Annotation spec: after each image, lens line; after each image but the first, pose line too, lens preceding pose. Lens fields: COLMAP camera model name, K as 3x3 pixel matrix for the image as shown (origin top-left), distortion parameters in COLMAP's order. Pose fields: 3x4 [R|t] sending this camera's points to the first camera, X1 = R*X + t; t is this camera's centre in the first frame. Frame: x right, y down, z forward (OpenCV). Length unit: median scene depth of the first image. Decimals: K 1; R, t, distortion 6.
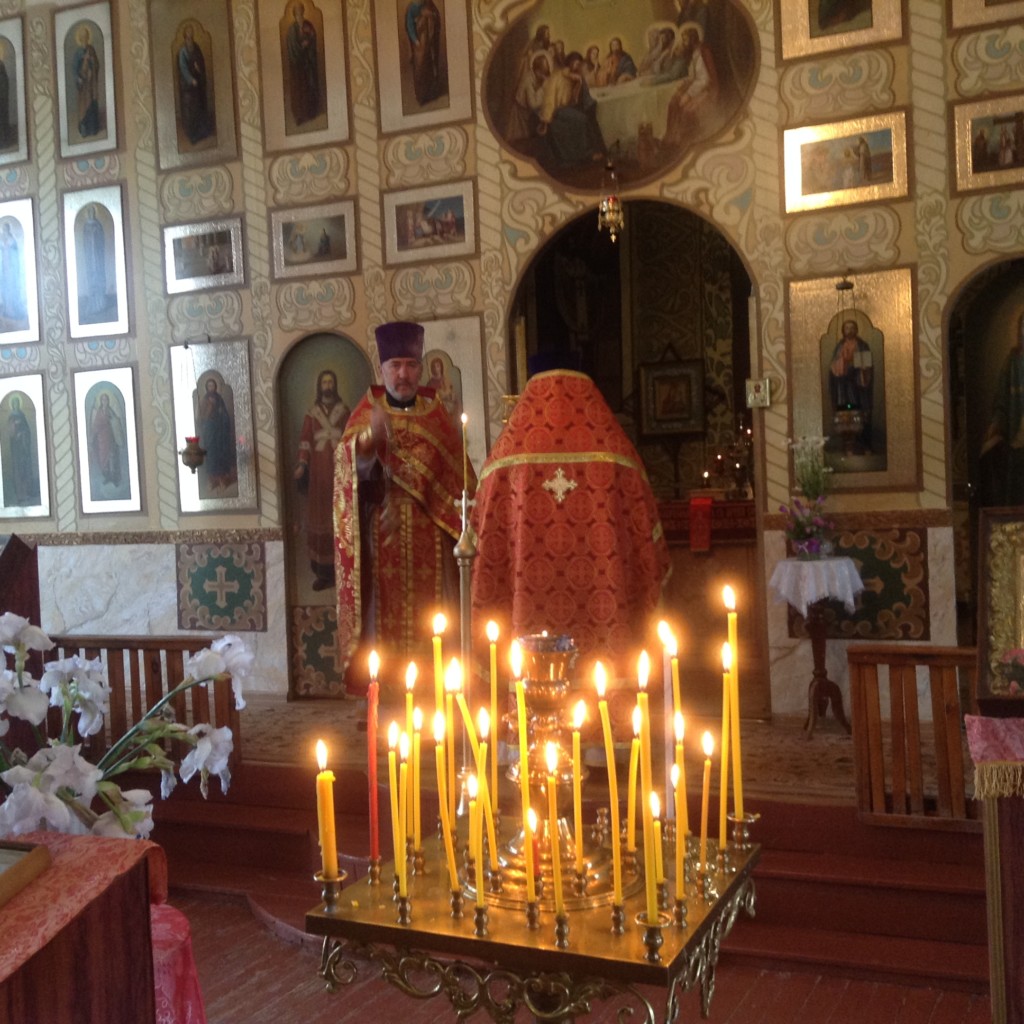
lens RADIAL K [[1231.7, 0, 510.4], [0, 1231.7, 518.8], [0, 0, 1]] dist [0.173978, -0.372455]
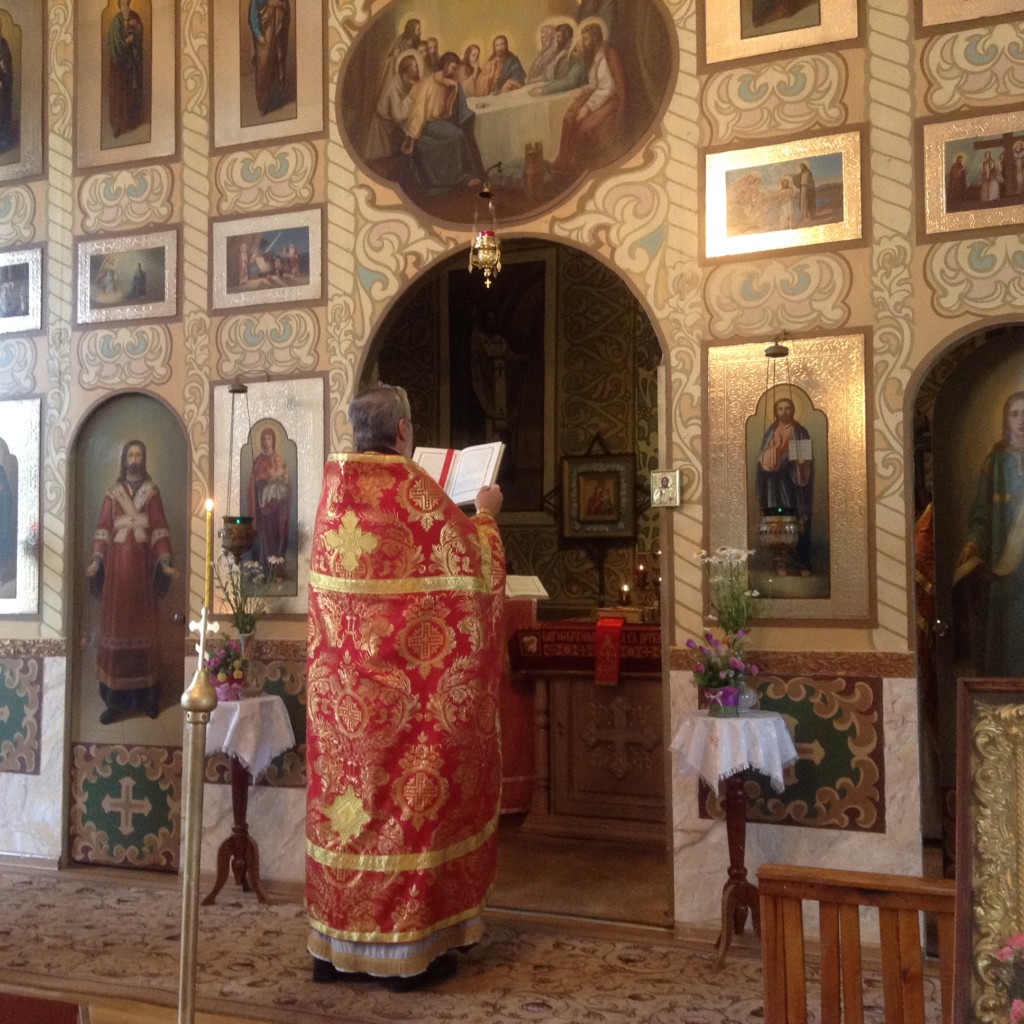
lens RADIAL K [[1244.1, 0, 516.0], [0, 1244.1, 521.2], [0, 0, 1]] dist [0.173750, -0.389415]
pose [[0.999001, 0.038917, 0.021979, 0.083092], [-0.037054, 0.996139, -0.079582, -0.015359], [-0.024991, 0.078688, 0.996586, 0.217952]]
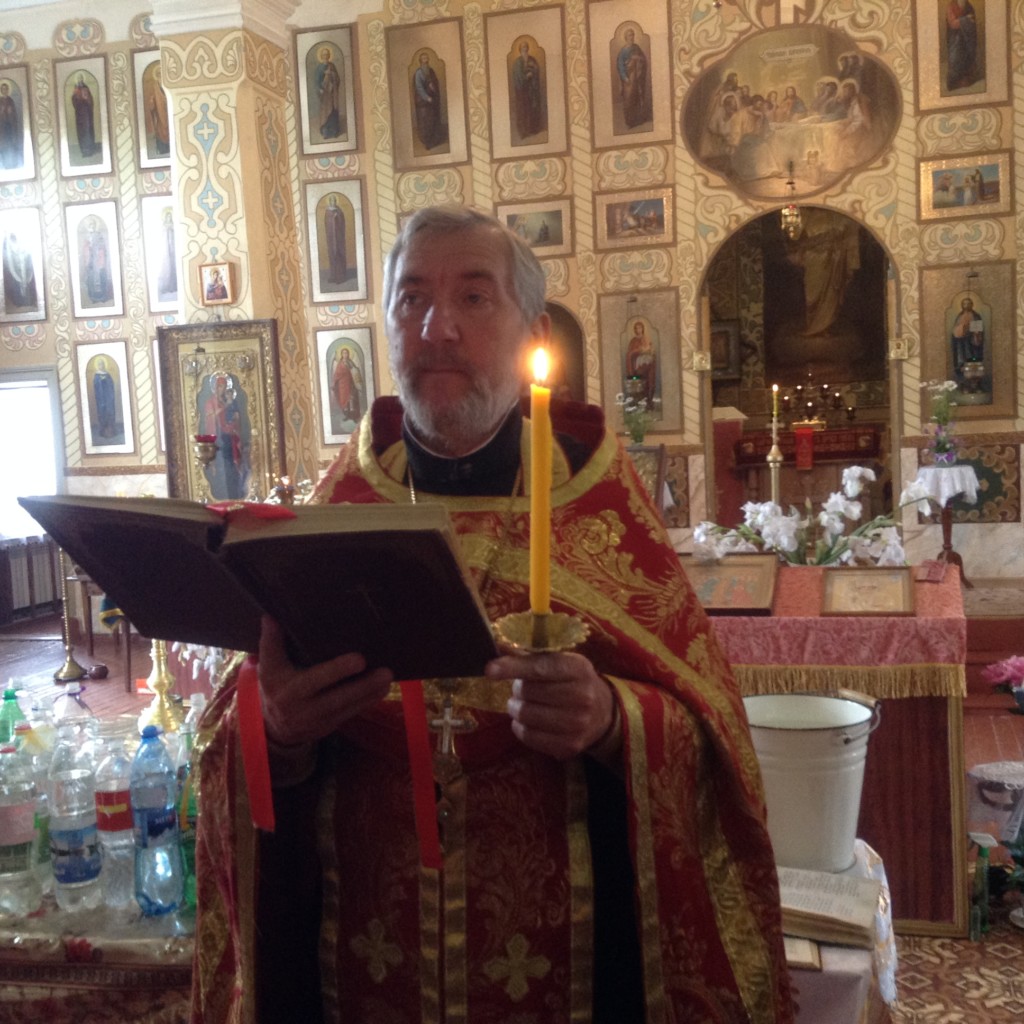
lens RADIAL K [[1249.8, 0, 516.9], [0, 1249.8, 521.4], [0, 0, 1]] dist [0.187358, -0.430559]
pose [[0.989532, -0.014672, 0.143568, -0.391963], [0.008864, 0.999119, 0.041014, 0.026742], [-0.144043, -0.039312, 0.988790, -0.321487]]
